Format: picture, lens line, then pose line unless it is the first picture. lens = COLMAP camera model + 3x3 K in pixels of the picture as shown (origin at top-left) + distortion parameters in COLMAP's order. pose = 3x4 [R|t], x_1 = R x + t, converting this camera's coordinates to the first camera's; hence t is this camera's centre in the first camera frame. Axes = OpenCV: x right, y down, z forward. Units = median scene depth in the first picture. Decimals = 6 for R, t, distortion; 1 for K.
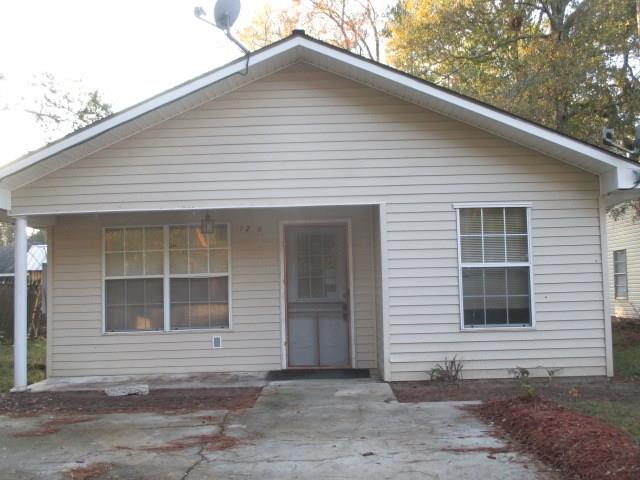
lens RADIAL K [[717.7, 0, 320.0], [0, 717.7, 240.0], [0, 0, 1]] dist [-0.038836, -0.029205]
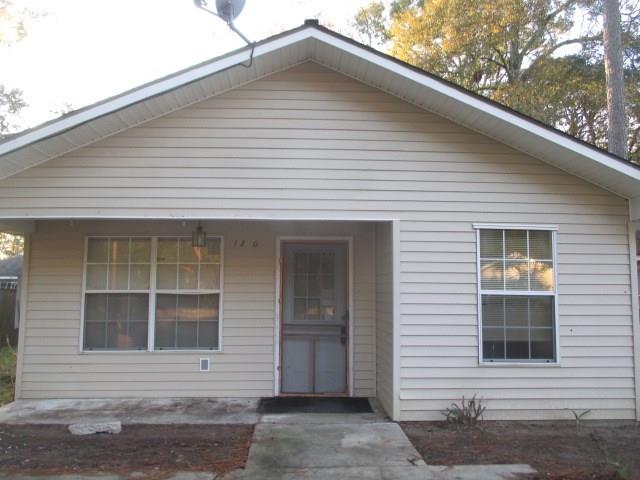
lens RADIAL K [[557.2, 0, 320.0], [0, 557.2, 240.0], [0, 0, 1]] dist [-0.032189, 0.007340]
pose [[0.998126, 0.036339, 0.049243, -0.041314], [-0.034827, 0.998906, -0.031216, -0.001241], [-0.050323, 0.029442, 0.998299, 0.309372]]
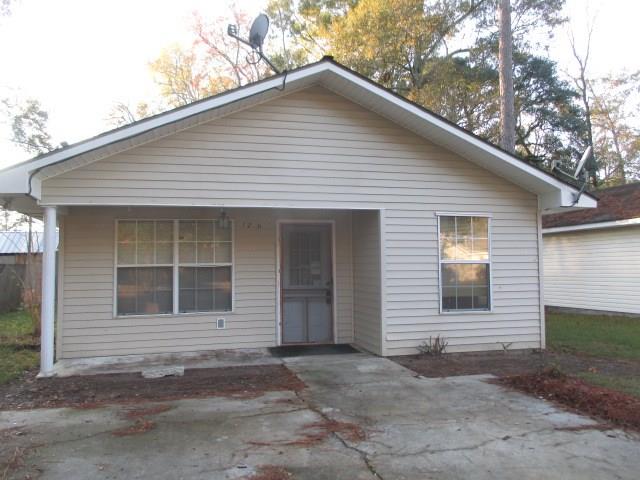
lens RADIAL K [[530.7, 0, 320.0], [0, 530.7, 240.0], [0, 0, 1]] dist [-0.001285, 0.002690]
pose [[0.966099, 0.029501, 0.256480, -0.242456], [-0.032119, 0.999466, 0.006025, -0.000997], [-0.256165, -0.014059, 0.966531, 0.161595]]
